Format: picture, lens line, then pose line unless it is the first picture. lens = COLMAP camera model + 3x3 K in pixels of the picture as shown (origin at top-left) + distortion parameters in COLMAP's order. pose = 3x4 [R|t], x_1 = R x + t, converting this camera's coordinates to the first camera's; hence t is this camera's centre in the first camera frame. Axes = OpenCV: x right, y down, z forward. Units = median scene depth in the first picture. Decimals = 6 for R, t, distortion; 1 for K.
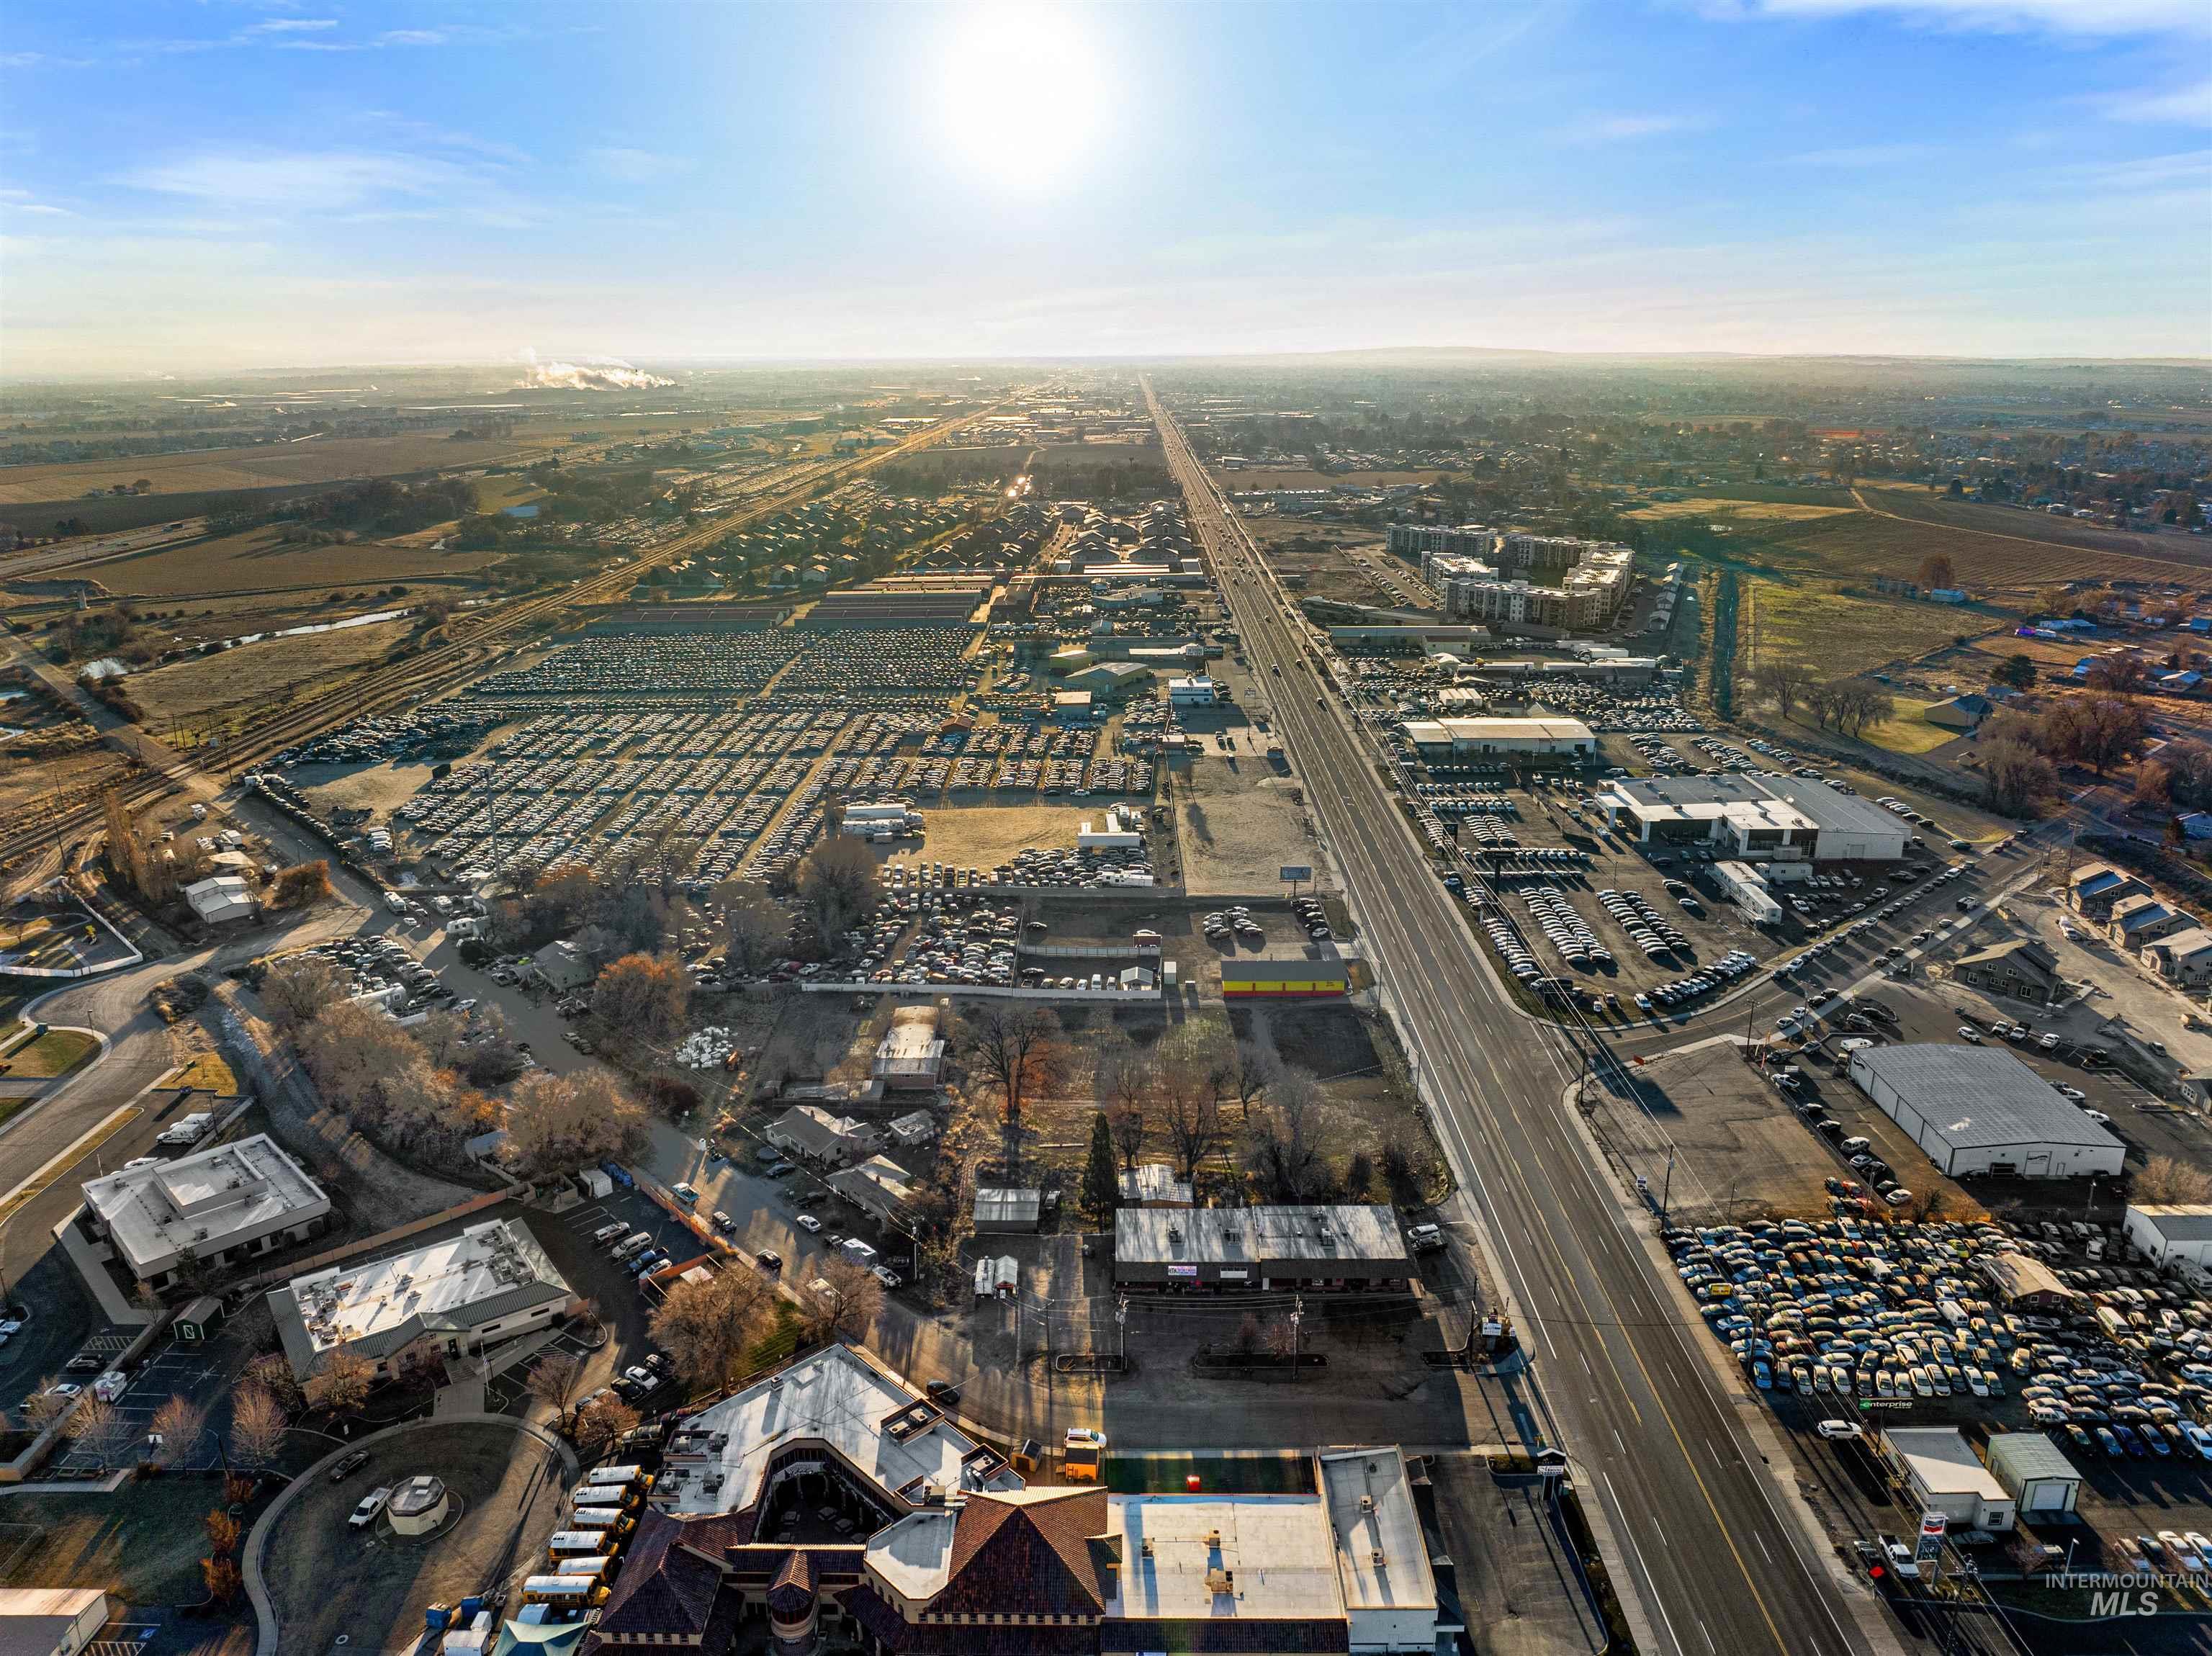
lens RADIAL K [[1553.1, 0, 1101.8], [0, 1553.1, 825.9], [0, 0, 1]] dist [-0.037593, 0.000450]
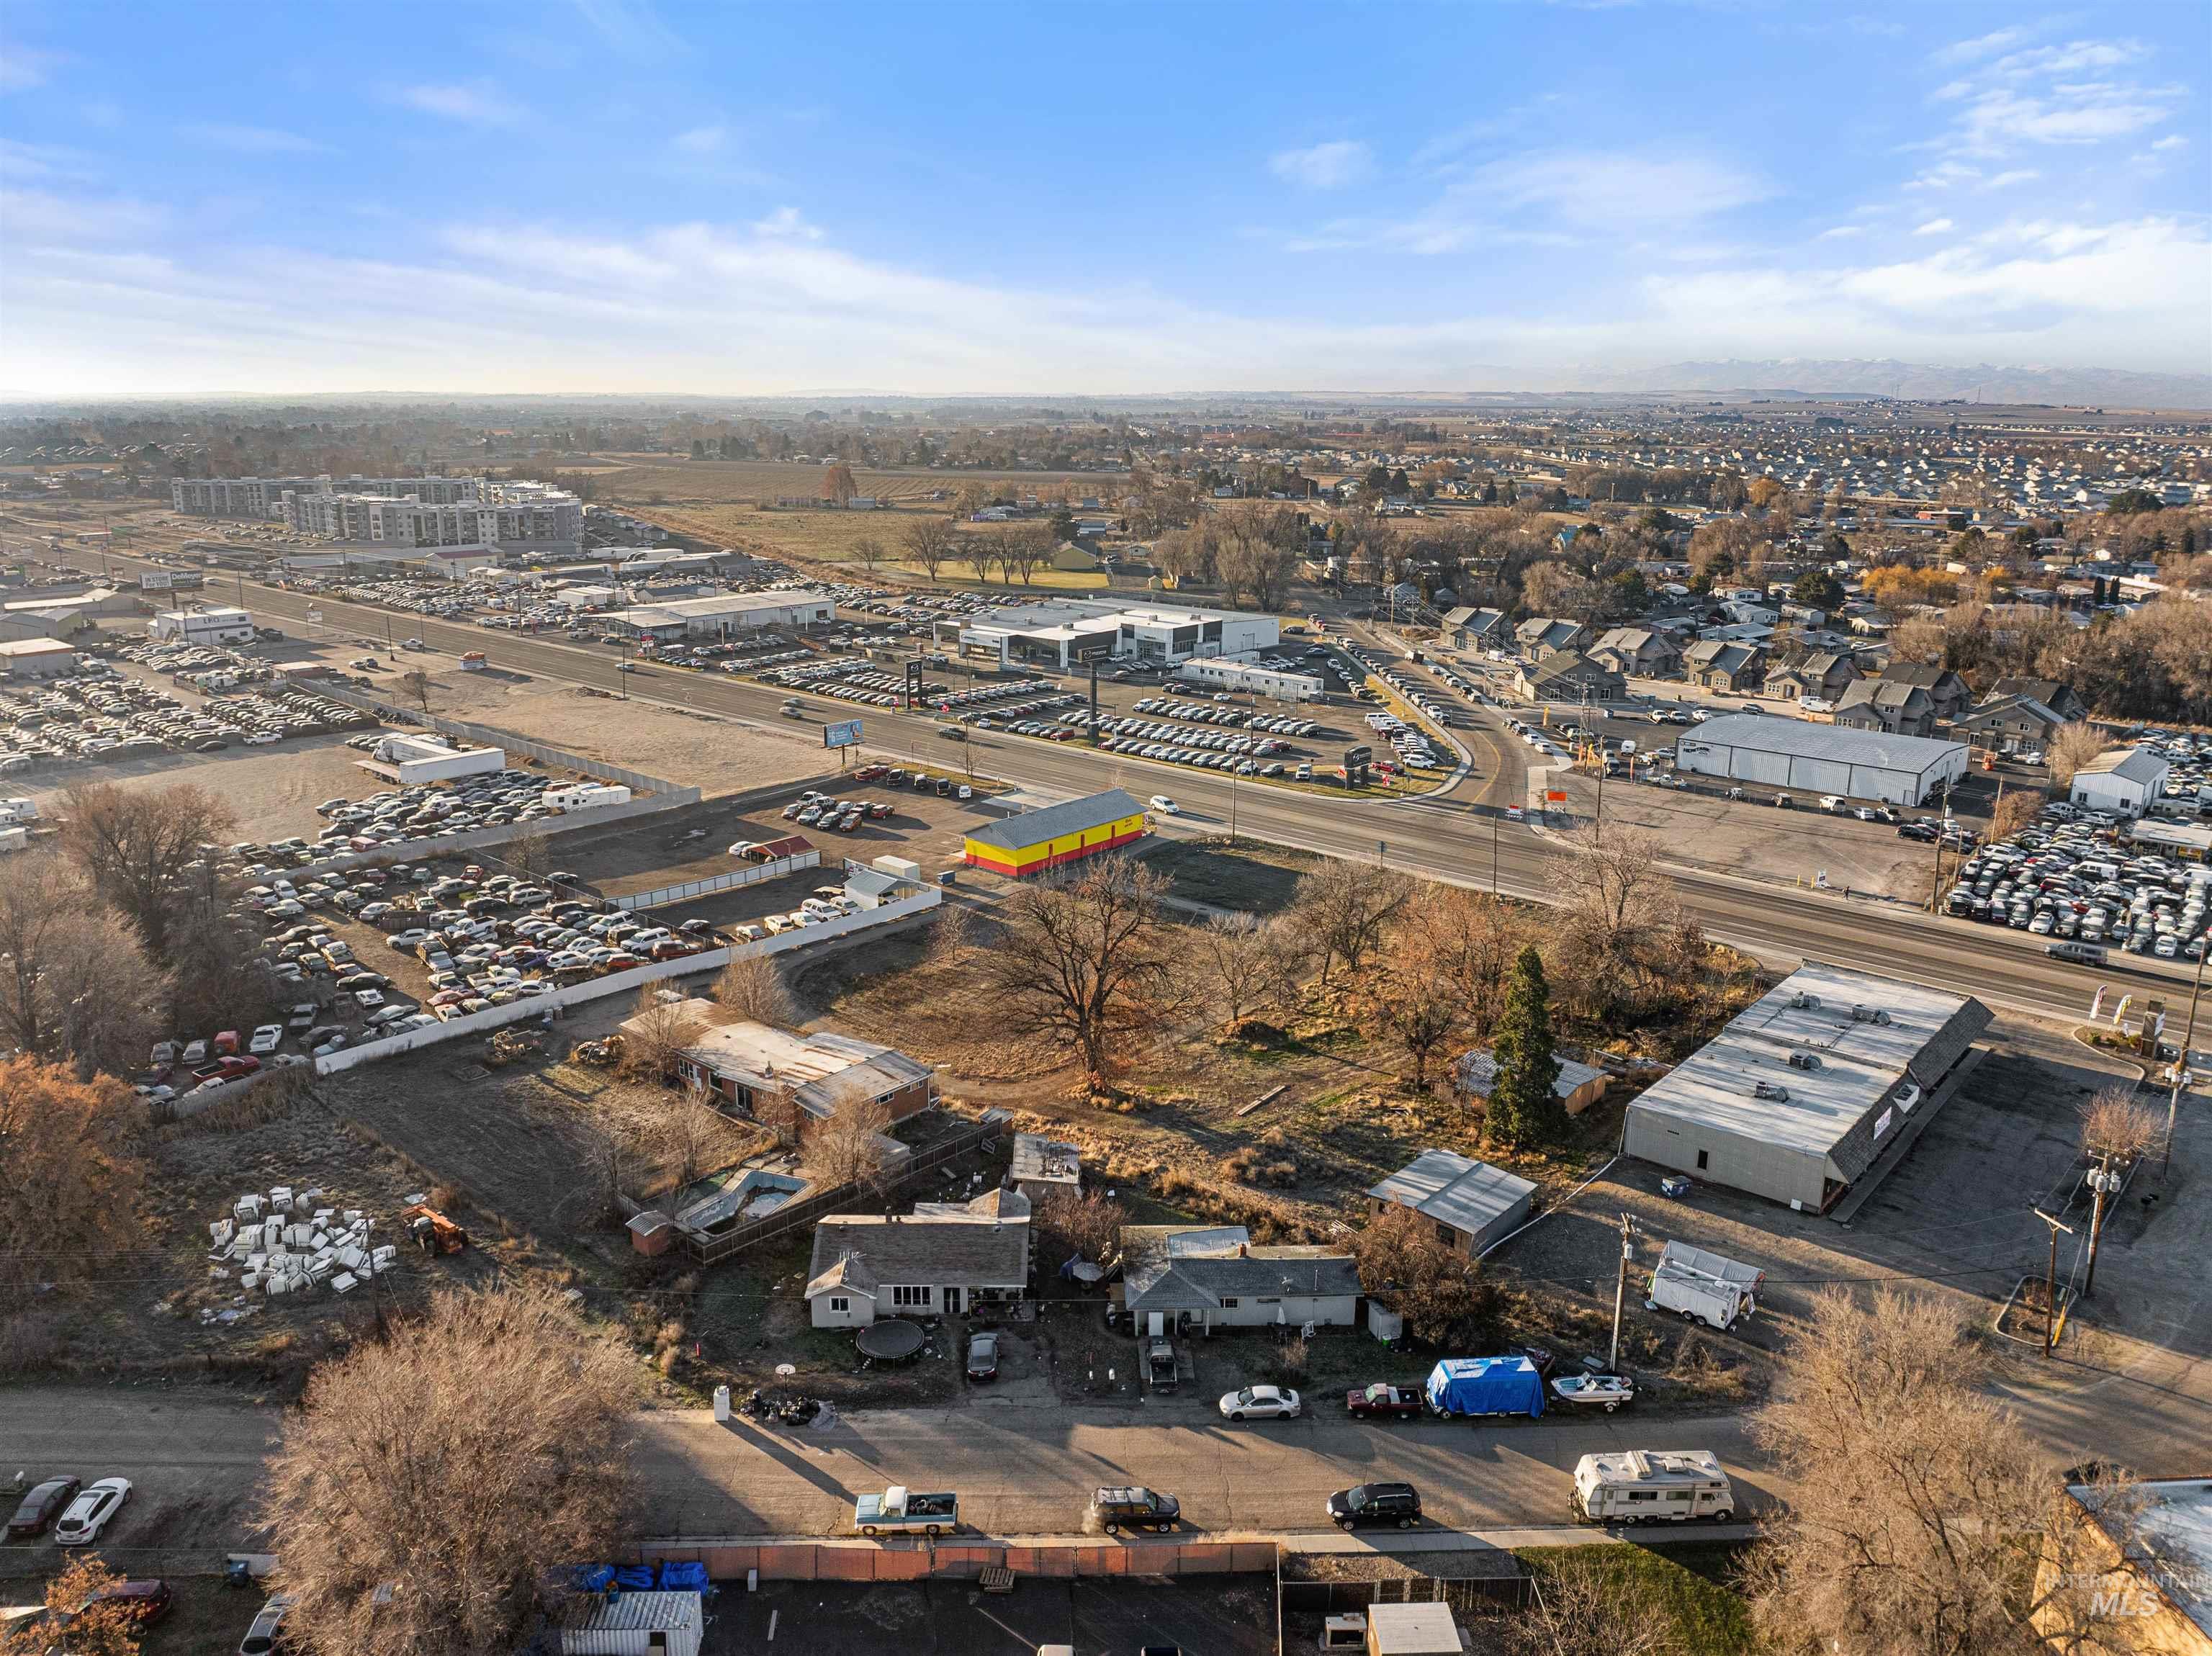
lens RADIAL K [[1601.2, 0, 1103.1], [0, 1601.2, 825.6], [0, 0, 1]] dist [-0.038858, -0.001161]
pose [[0.651527, -0.187634, 0.735055, -0.342480], [0.211988, 0.975362, 0.061076, 0.056122], [-0.728404, 0.116030, 0.675251, 0.519747]]
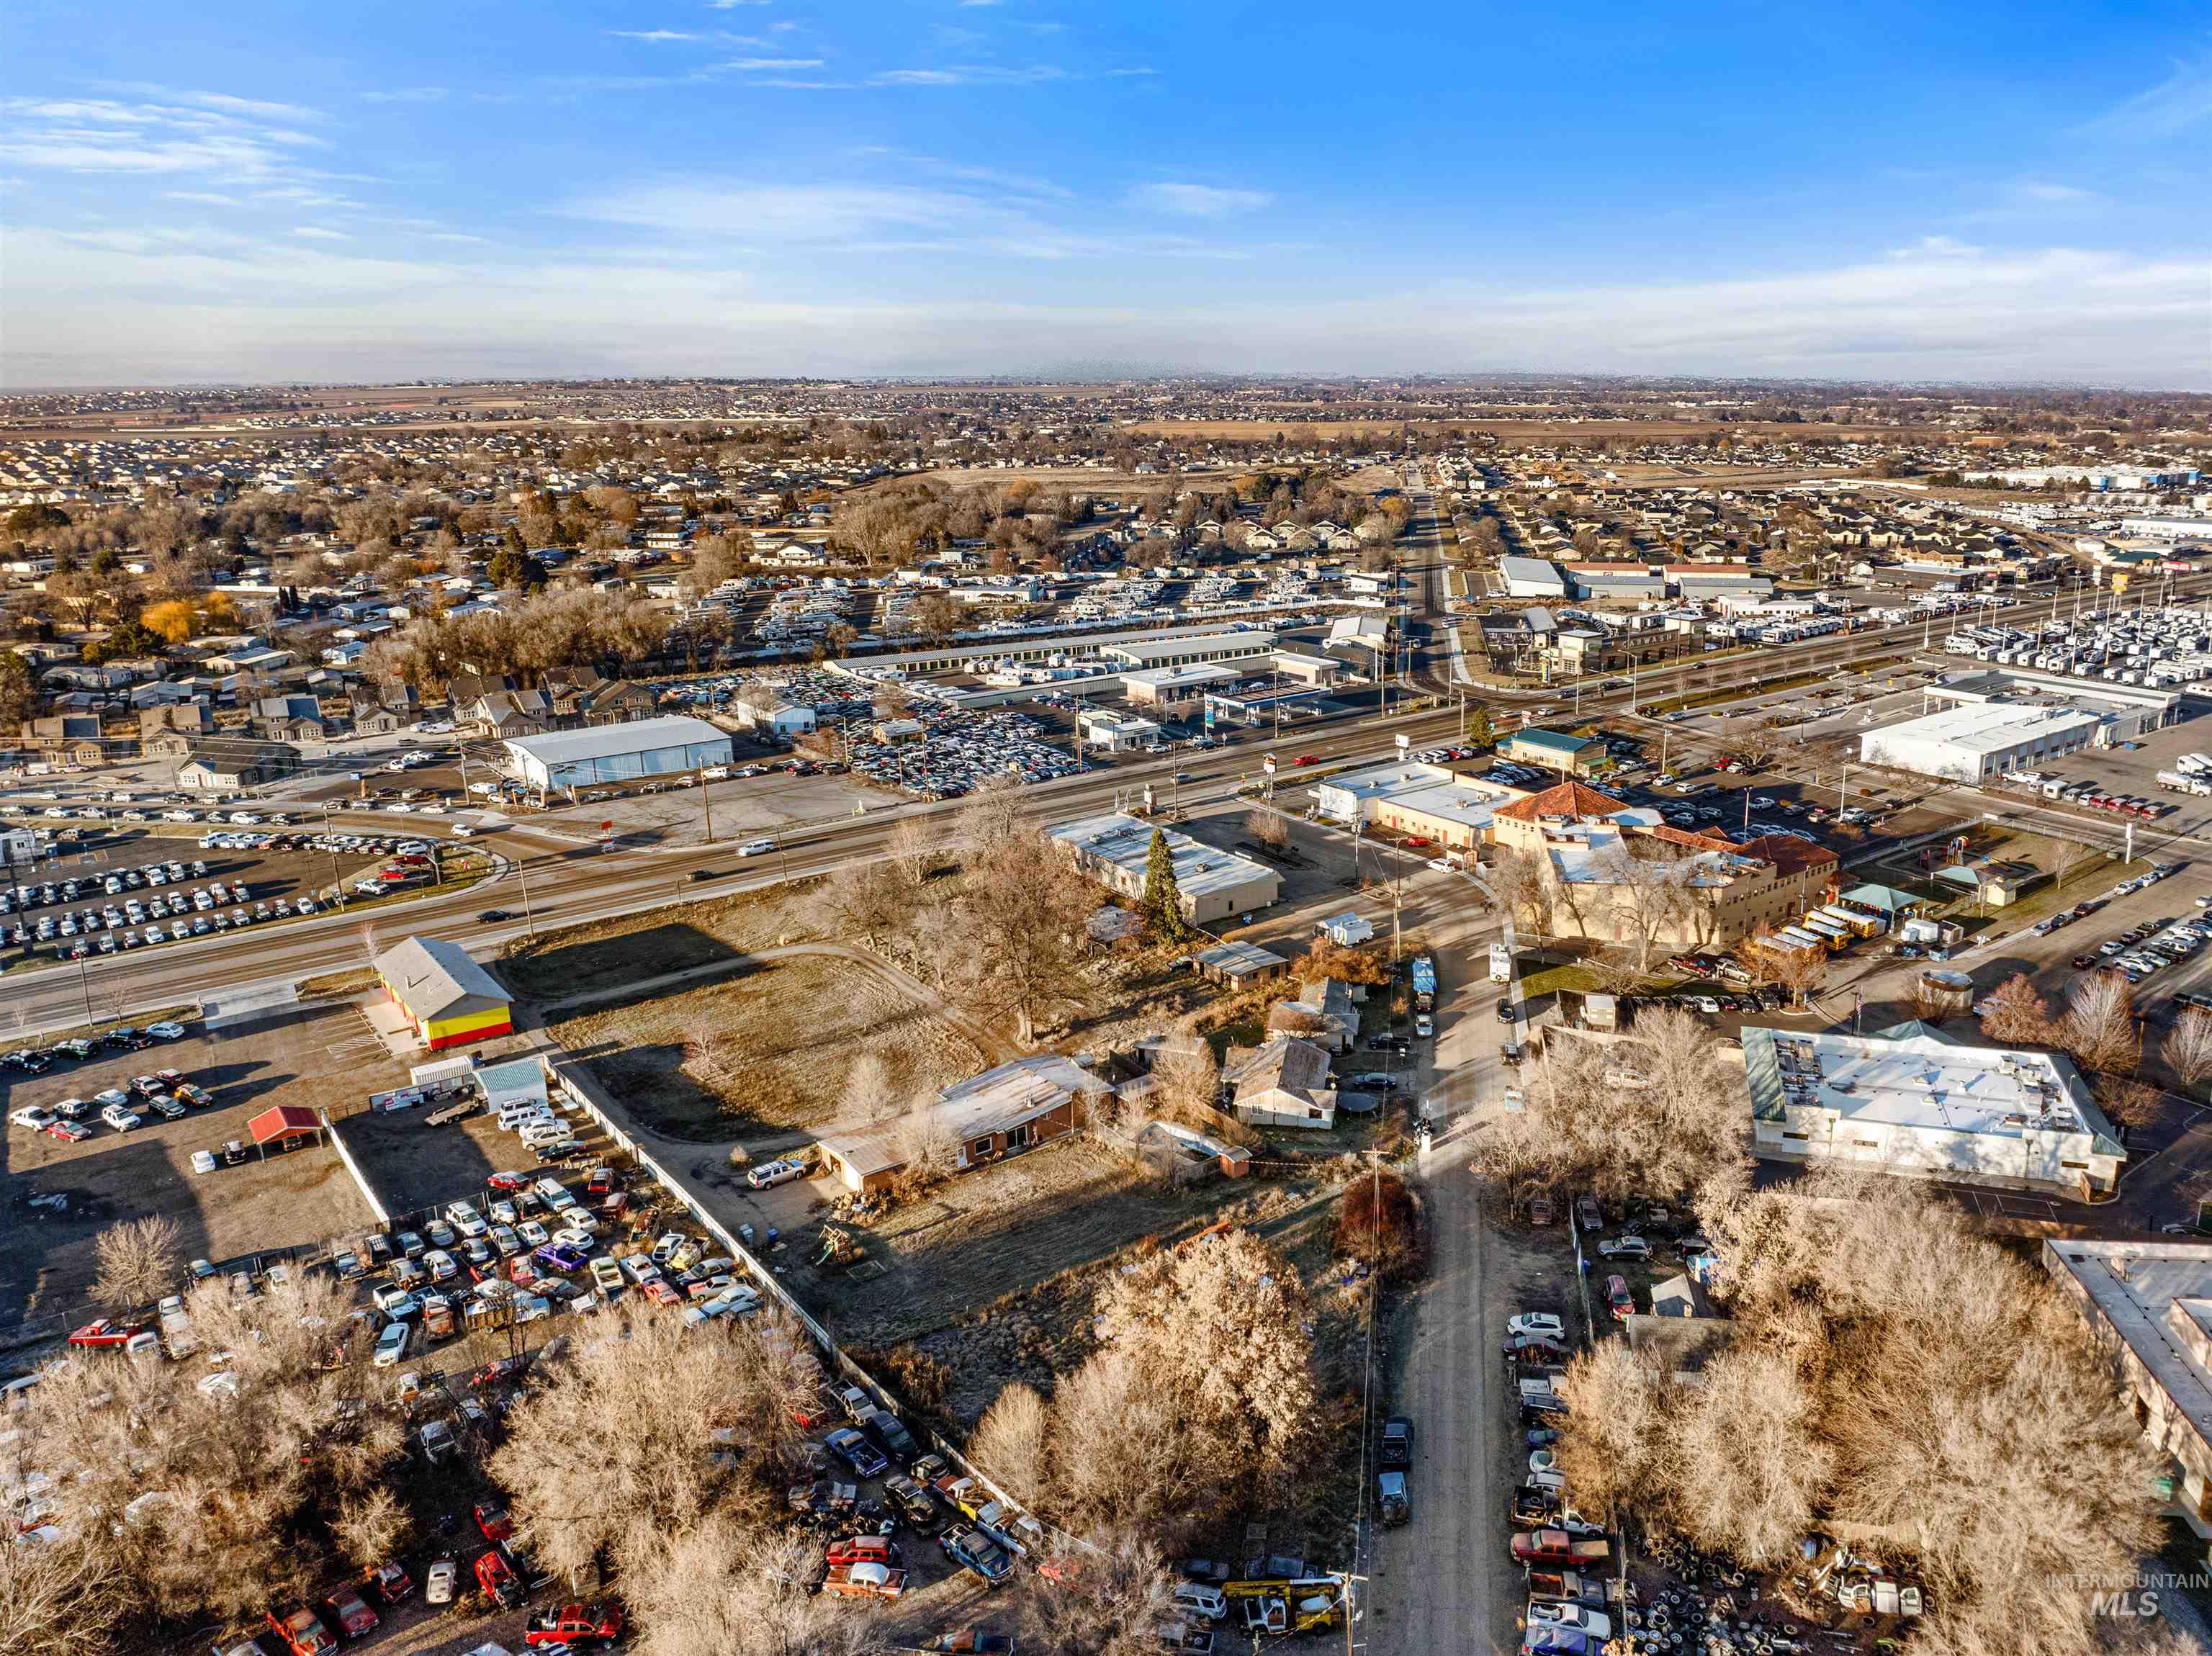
lens RADIAL K [[1630.3, 0, 1179.3], [0, 1630.3, 693.7], [0, 0, 1]] dist [-0.039434, -0.002849]
pose [[-0.628240, -0.140581, 0.765213, -0.511764], [0.236317, 0.902592, 0.359835, -0.160850], [-0.741262, 0.406896, -0.533823, 1.036057]]
